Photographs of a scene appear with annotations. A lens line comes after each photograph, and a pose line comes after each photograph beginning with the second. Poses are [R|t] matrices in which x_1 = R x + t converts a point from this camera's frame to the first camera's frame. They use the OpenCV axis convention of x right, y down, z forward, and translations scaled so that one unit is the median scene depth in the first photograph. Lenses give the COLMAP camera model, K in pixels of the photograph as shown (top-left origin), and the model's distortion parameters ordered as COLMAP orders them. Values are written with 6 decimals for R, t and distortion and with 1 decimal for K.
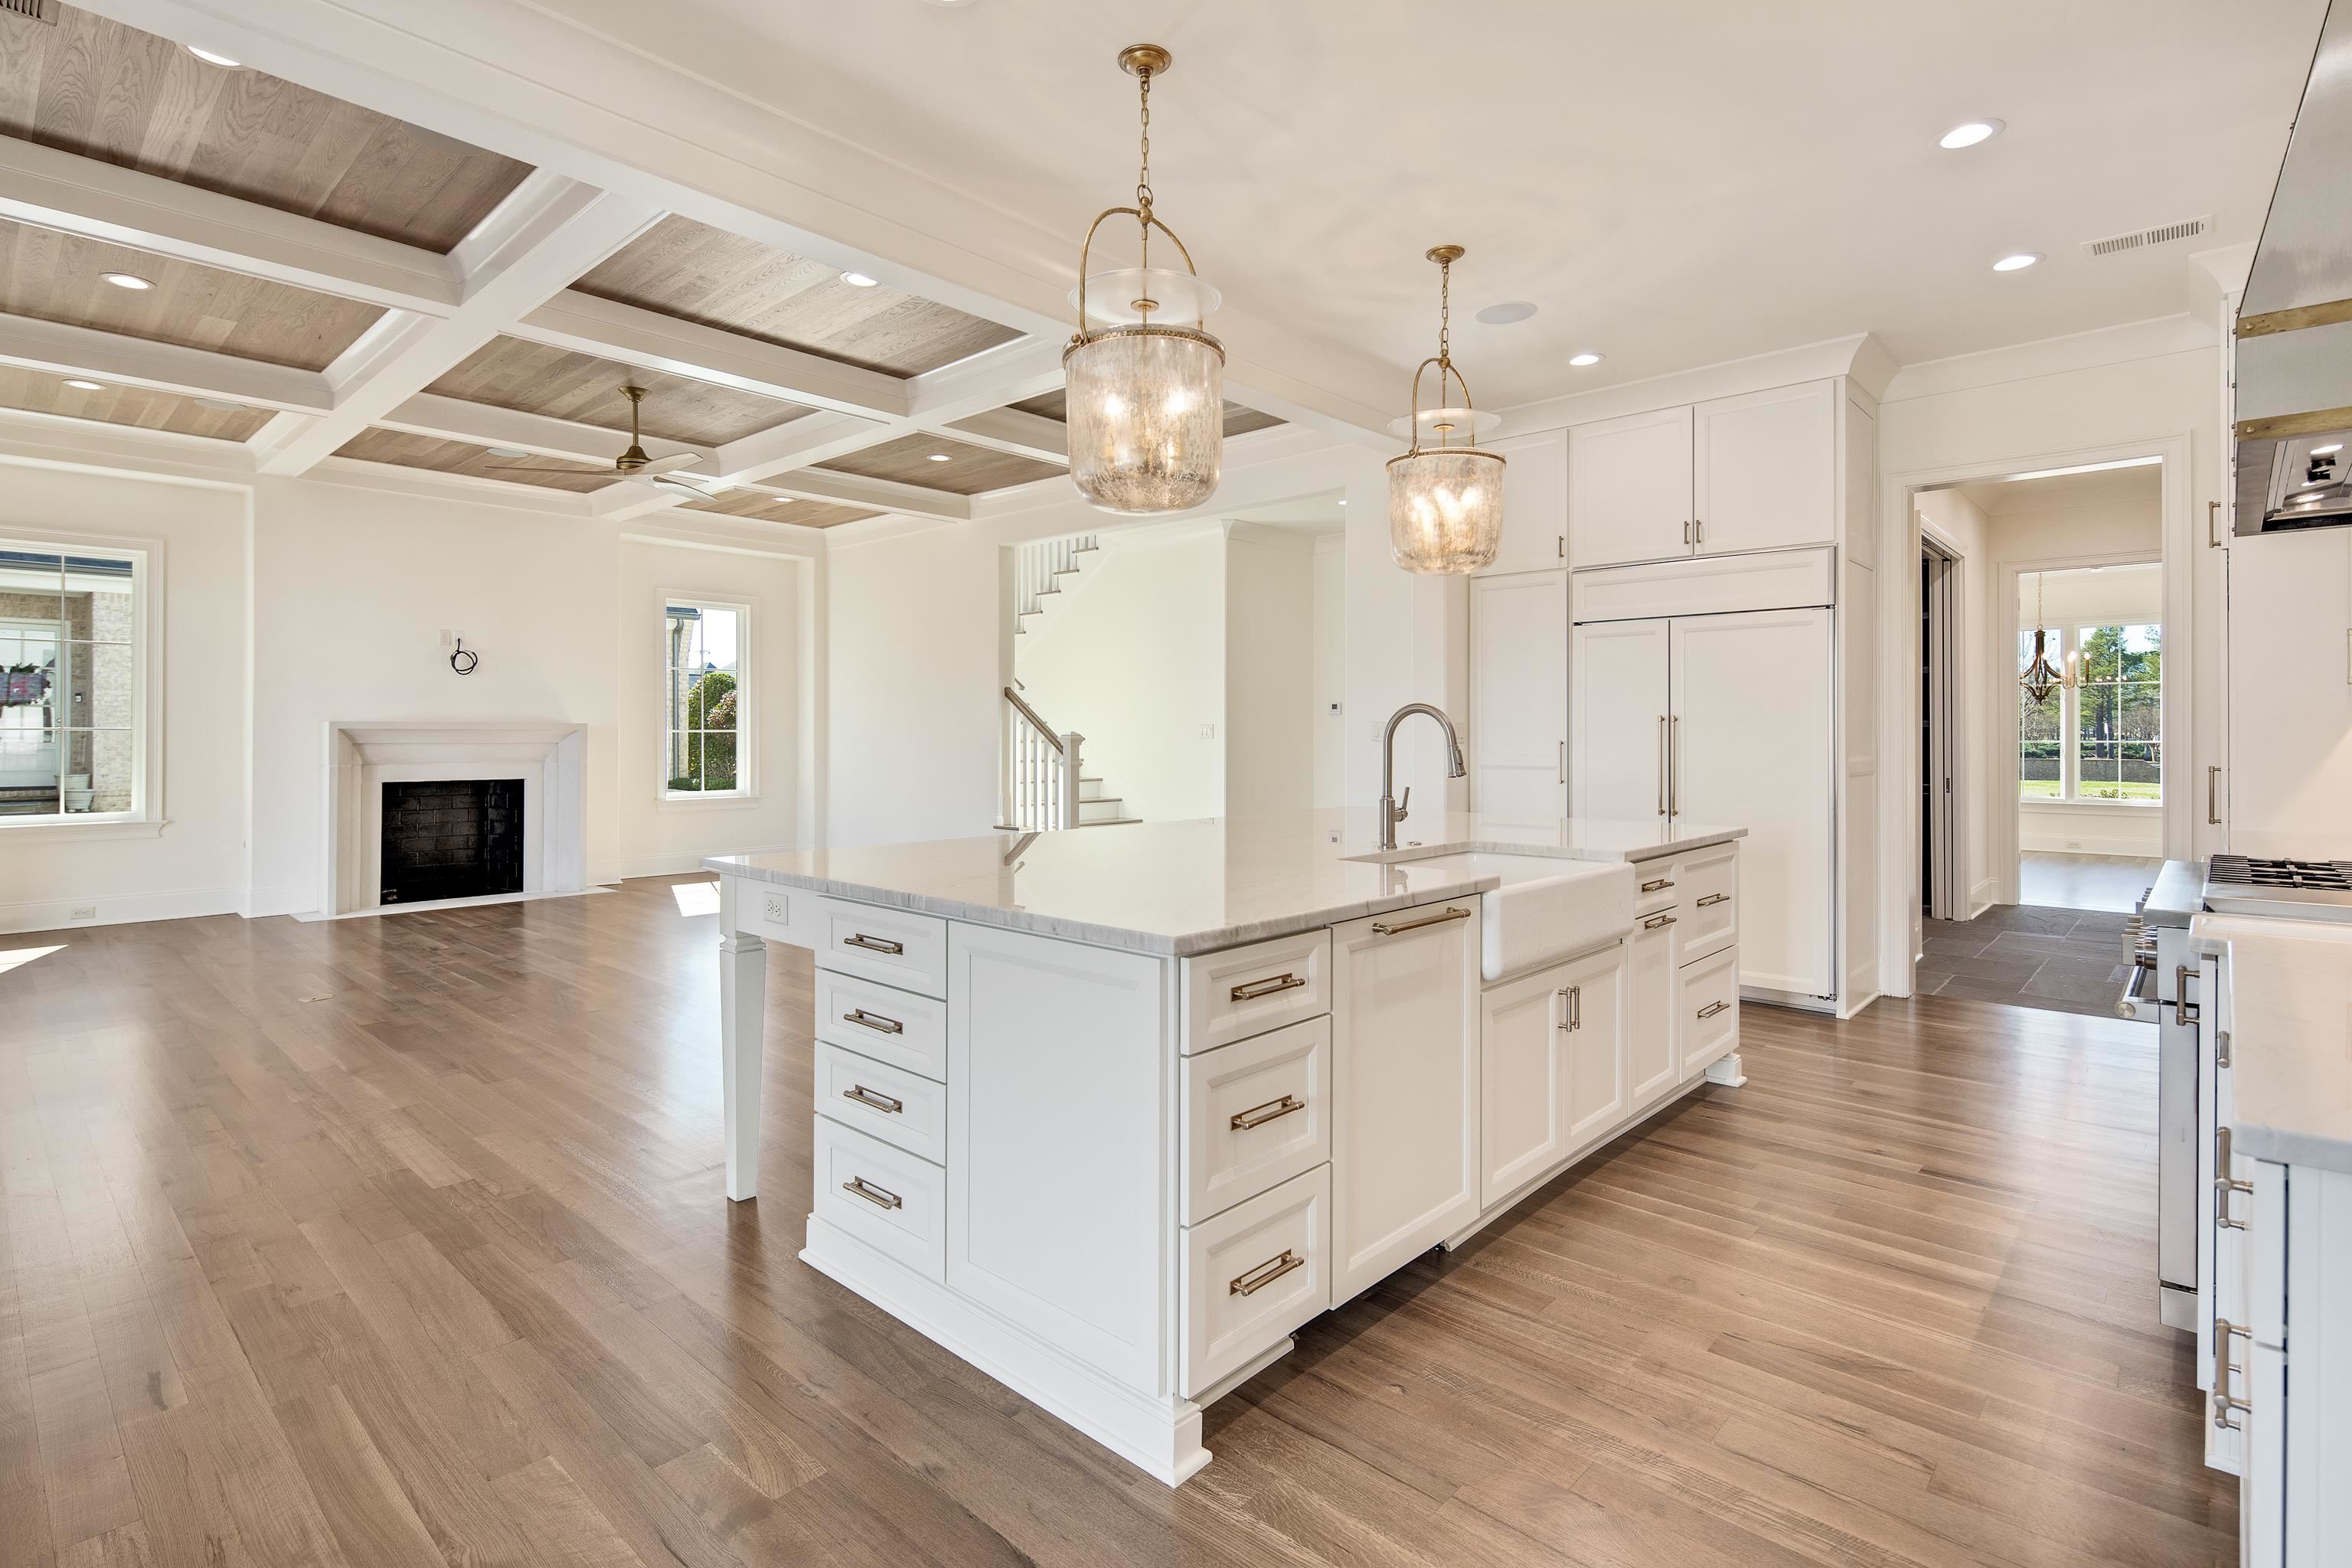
lens RADIAL K [[1145.7, 0, 1161.8], [0, 1145.7, 734.2], [0, 0, 1]] dist [0.006275, -0.003040]
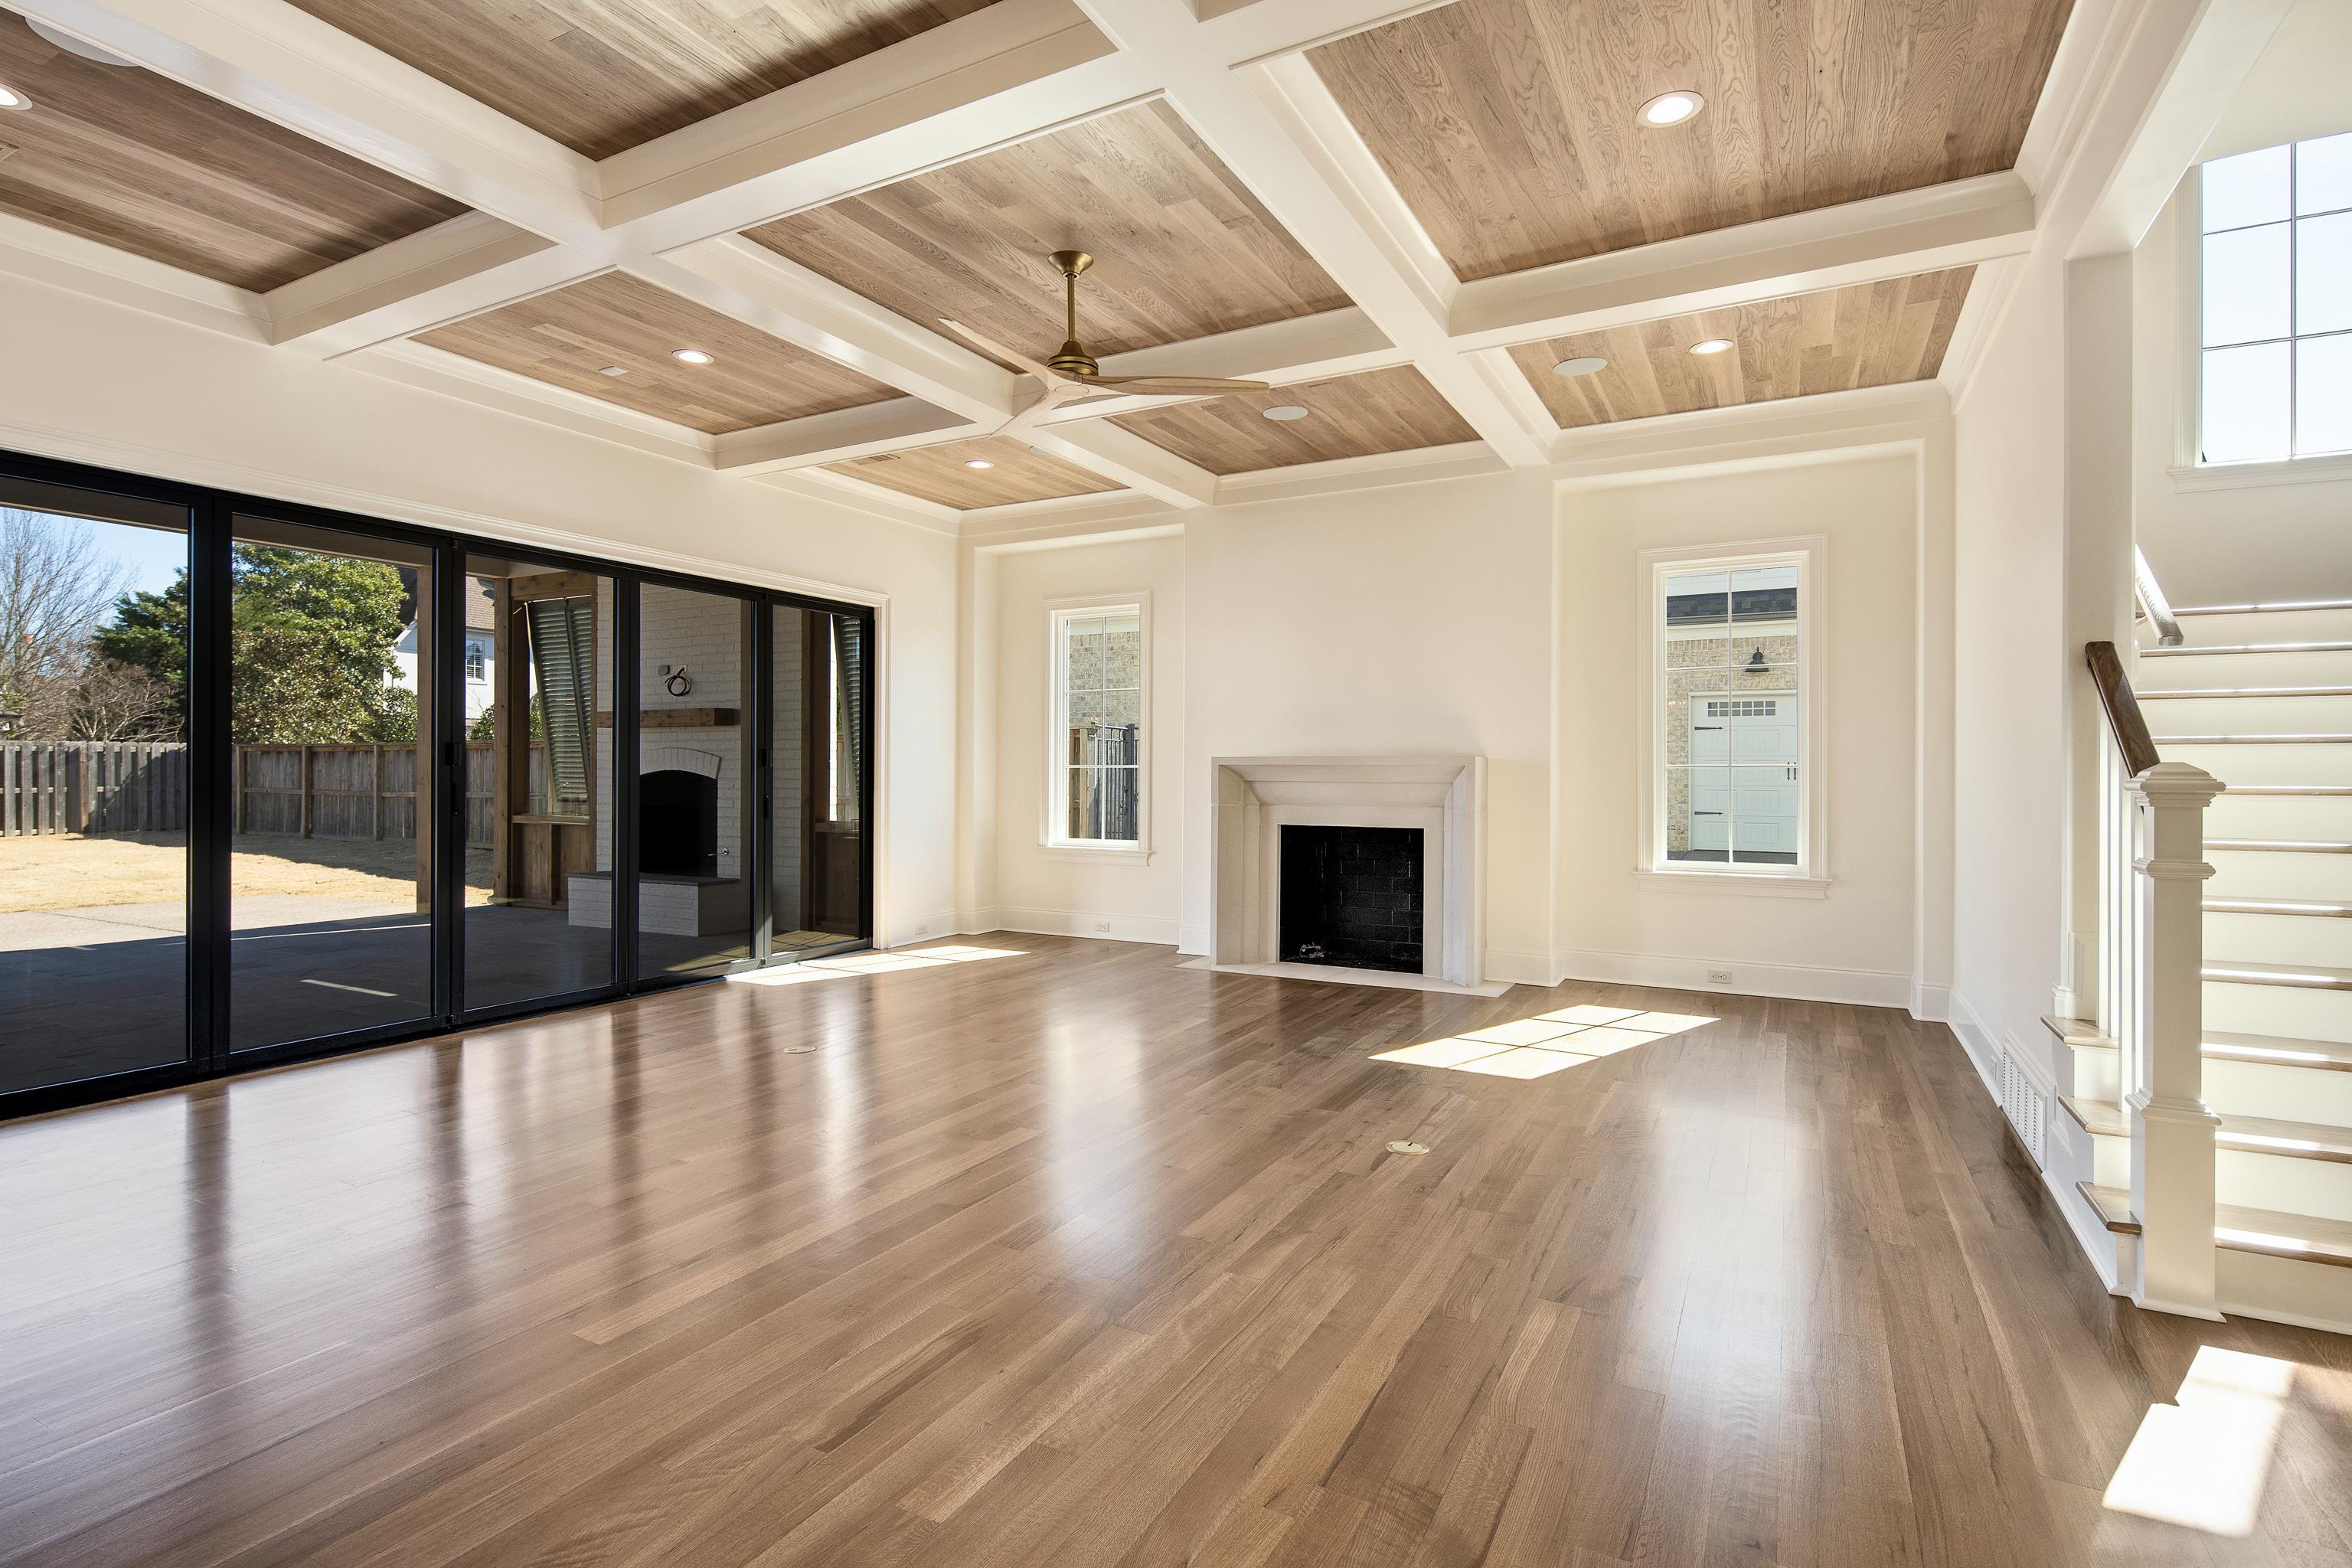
lens RADIAL K [[1145.7, 0, 1185.4], [0, 1145.7, 768.2], [0, 0, 1]] dist [0.006275, -0.003040]
pose [[0.252750, -0.006160, -0.967512, 0.336961], [0.002826, 0.999980, -0.005629, 0.004974], [0.967527, -0.001311, 0.252763, 1.436716]]
